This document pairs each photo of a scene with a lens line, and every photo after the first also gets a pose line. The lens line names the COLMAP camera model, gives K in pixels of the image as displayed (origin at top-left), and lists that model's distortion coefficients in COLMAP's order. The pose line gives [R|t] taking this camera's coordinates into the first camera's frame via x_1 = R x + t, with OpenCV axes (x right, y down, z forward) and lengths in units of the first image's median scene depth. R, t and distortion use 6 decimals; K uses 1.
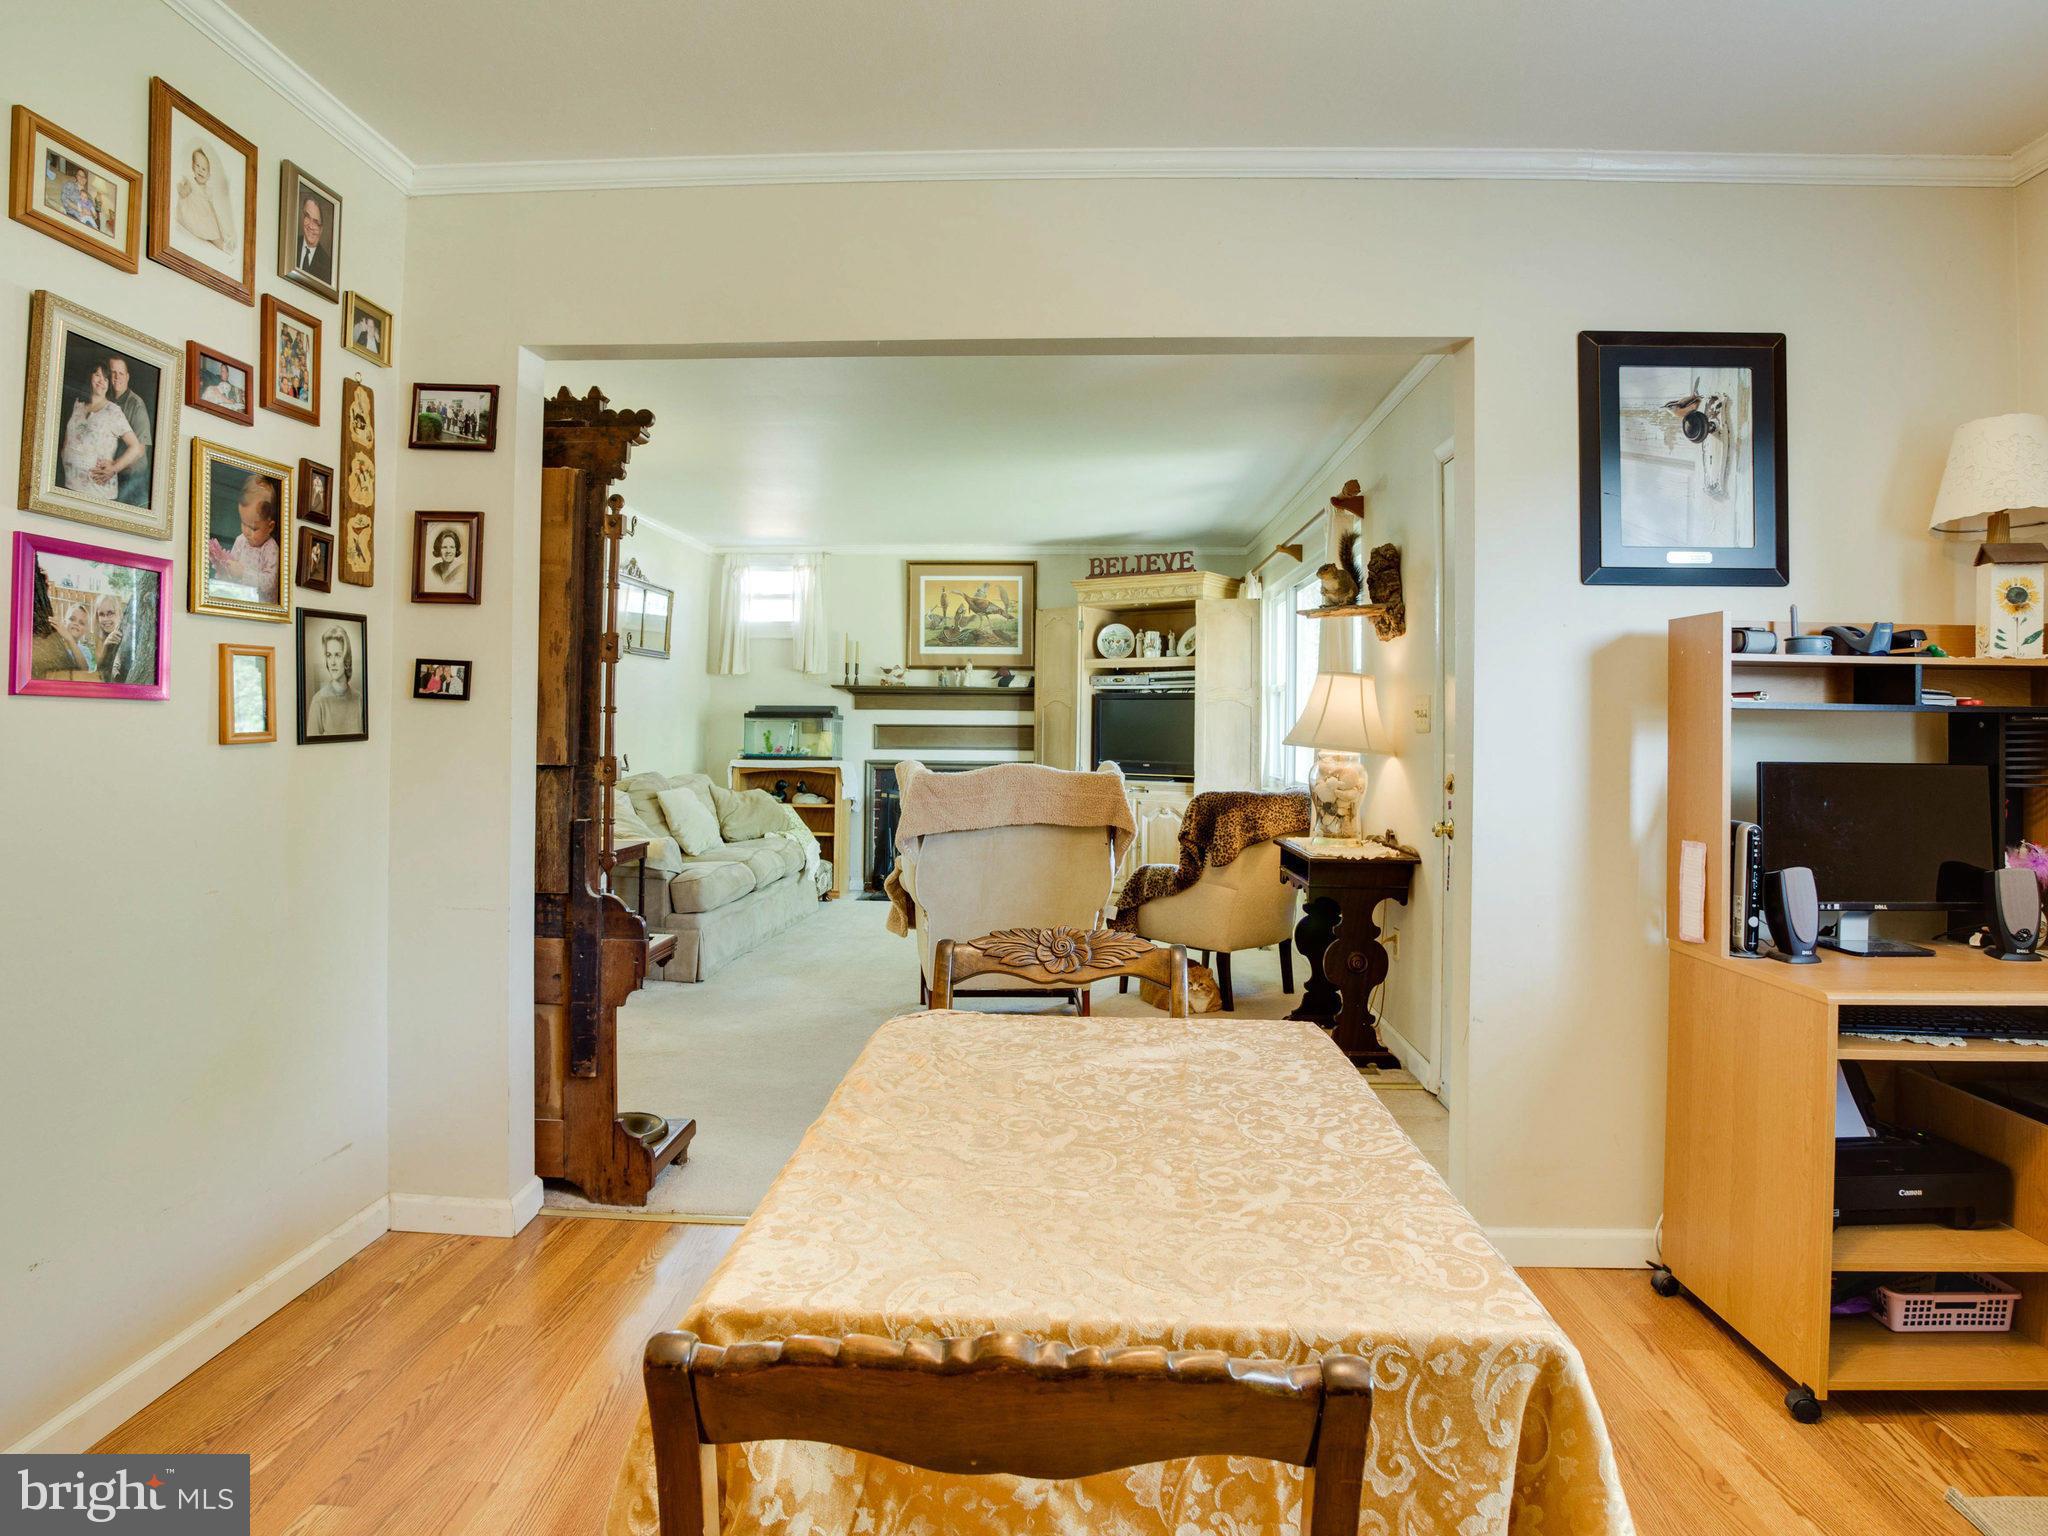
lens RADIAL K [[1216.9, 0, 1066.5], [0, 1216.9, 713.5], [0, 0, 1]] dist [-0.070748, 0.032522]
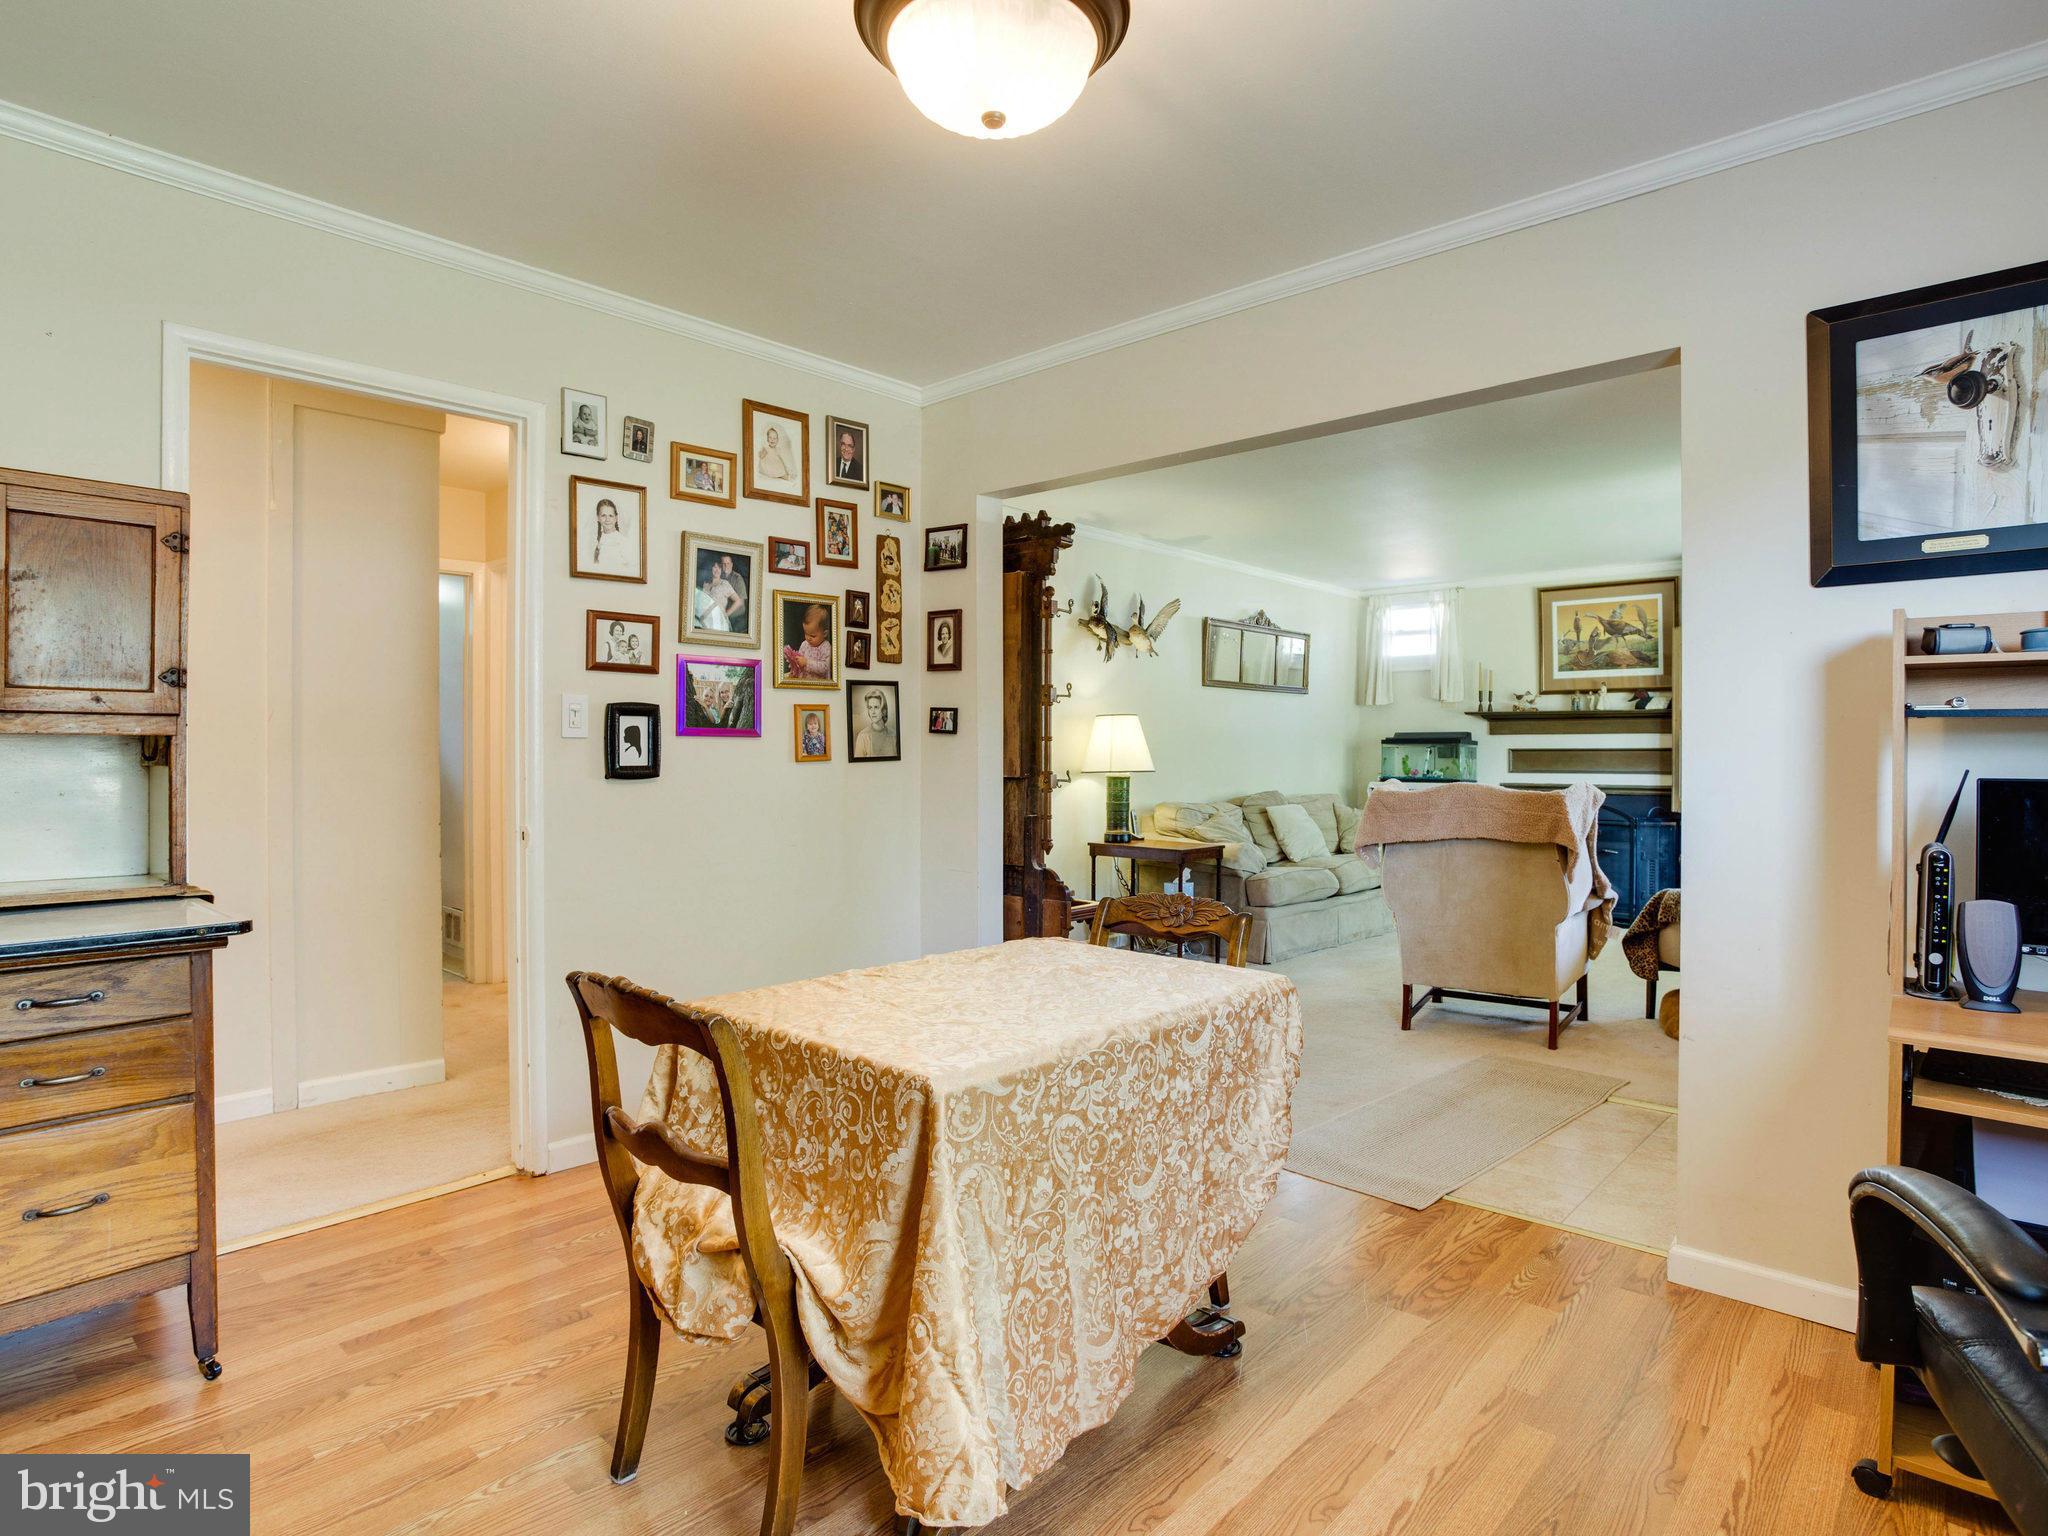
lens RADIAL K [[1216.9, 0, 1036.7], [0, 1216.9, 772.3], [0, 0, 1]] dist [-0.070748, 0.032522]
pose [[0.745553, 0.002750, -0.666440, 0.592340], [0.013184, 0.999735, 0.018875, 0.010037], [0.666316, -0.022858, 0.745319, -0.083069]]
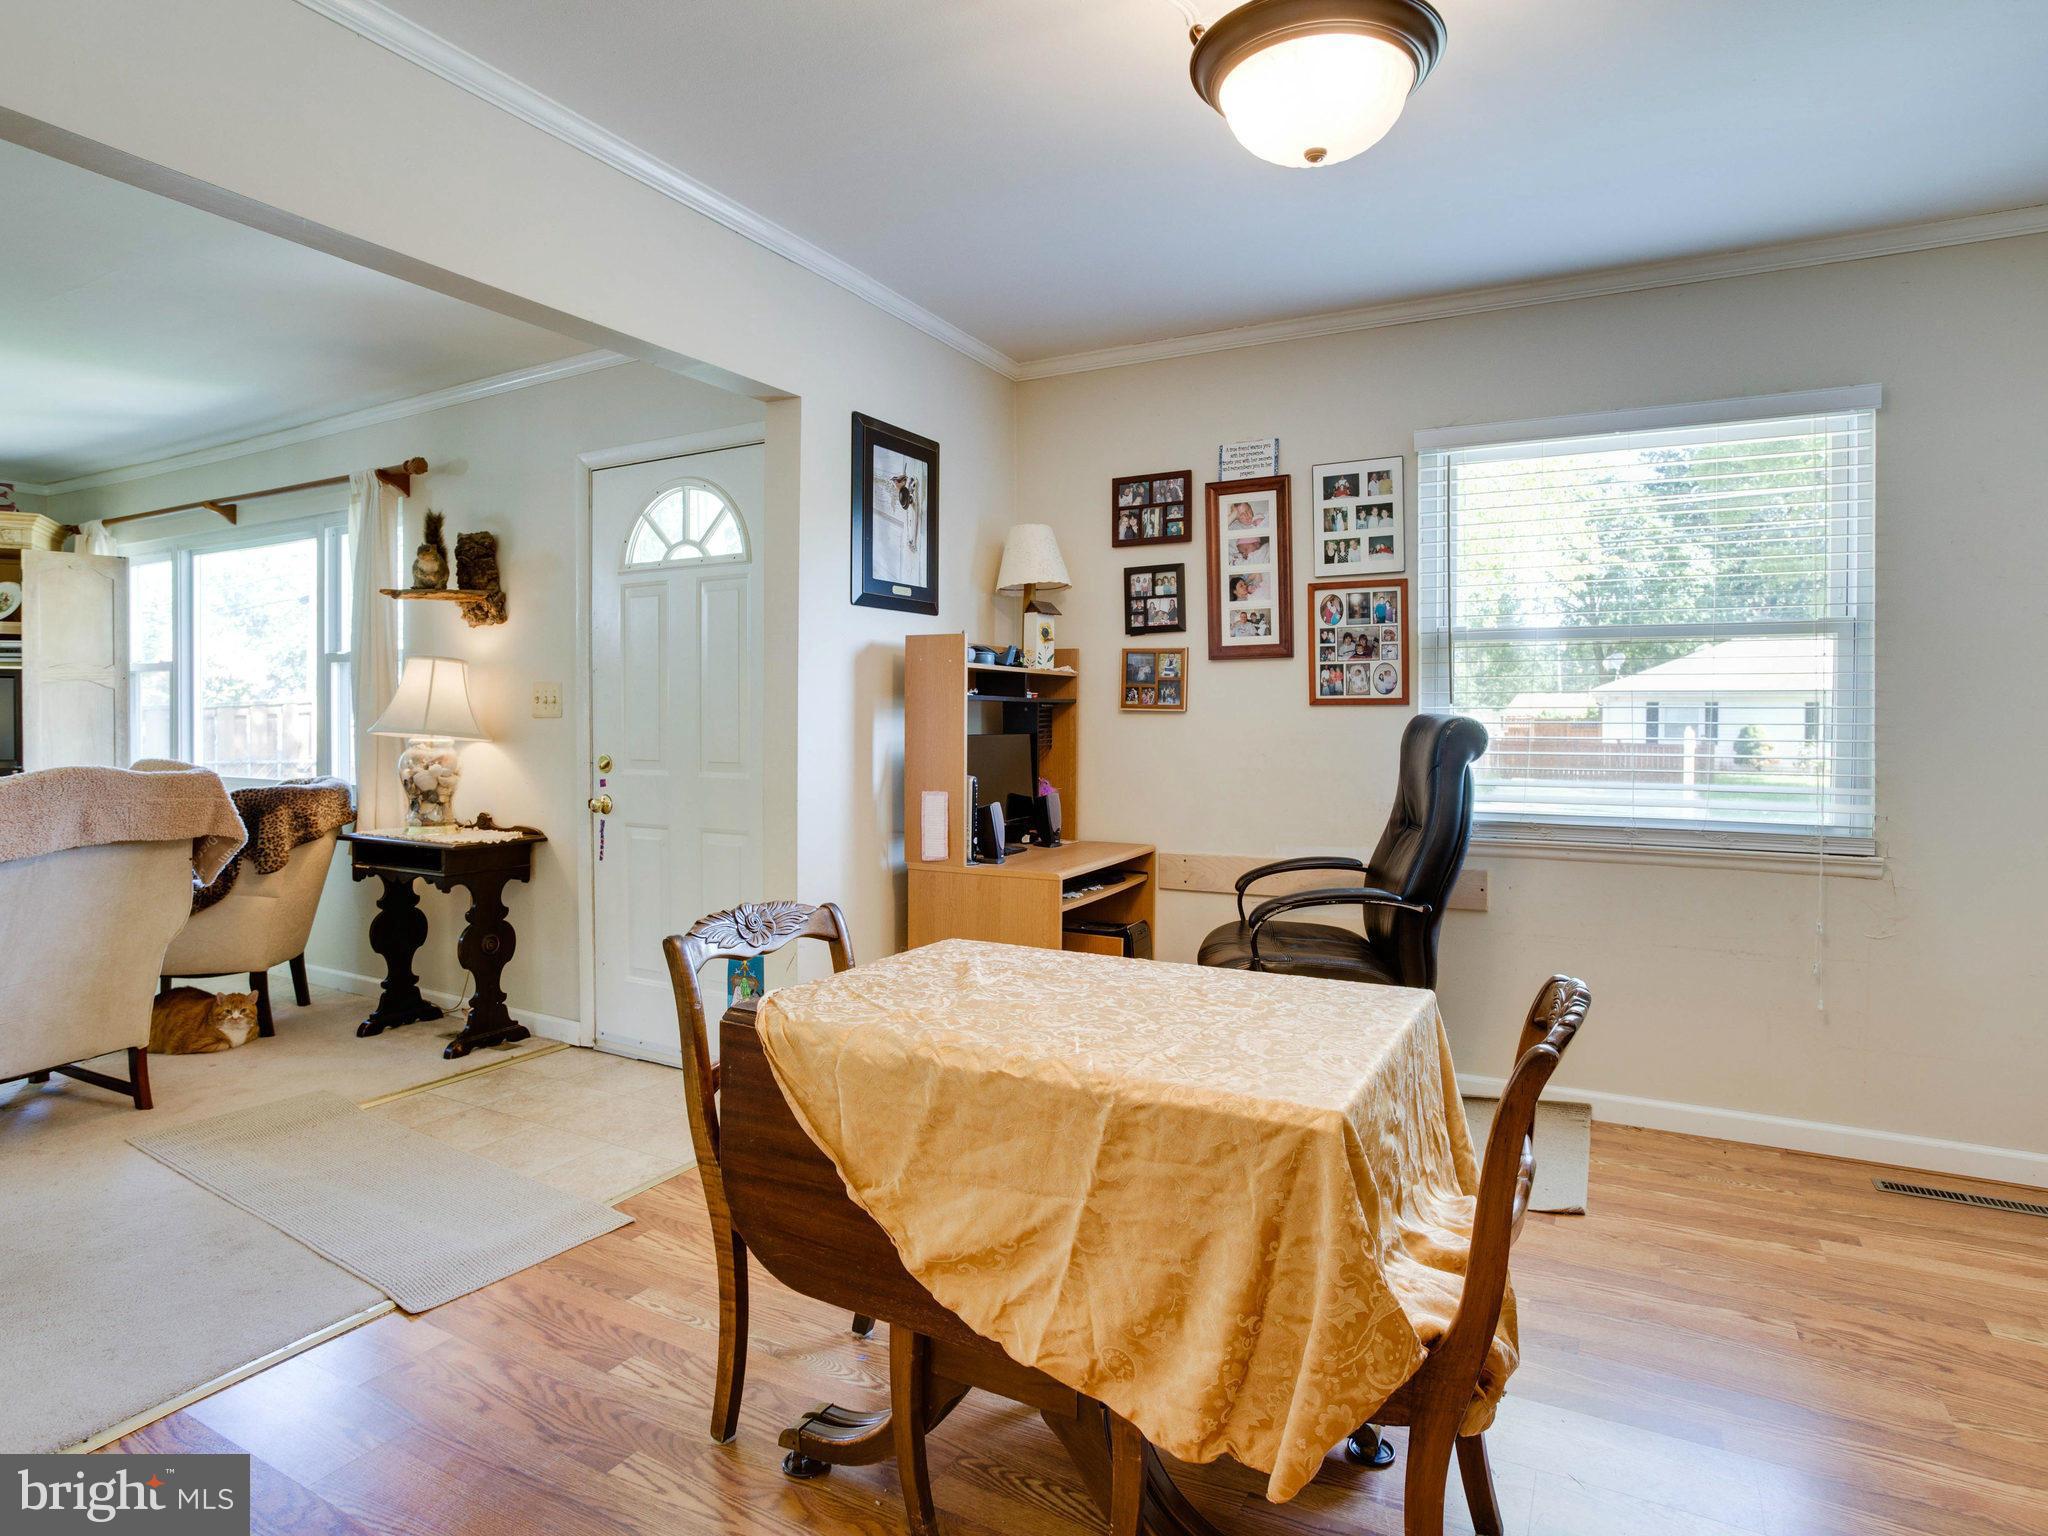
lens RADIAL K [[1122.4, 0, 1037.2], [0, 1122.4, 738.3], [0, 0, 1]] dist [-0.006610, -0.000006]
pose [[0.464479, -0.027833, 0.885146, -0.576146], [-0.006324, 0.999376, 0.034743, -0.004566], [-0.885561, -0.021735, 0.464014, 0.242551]]
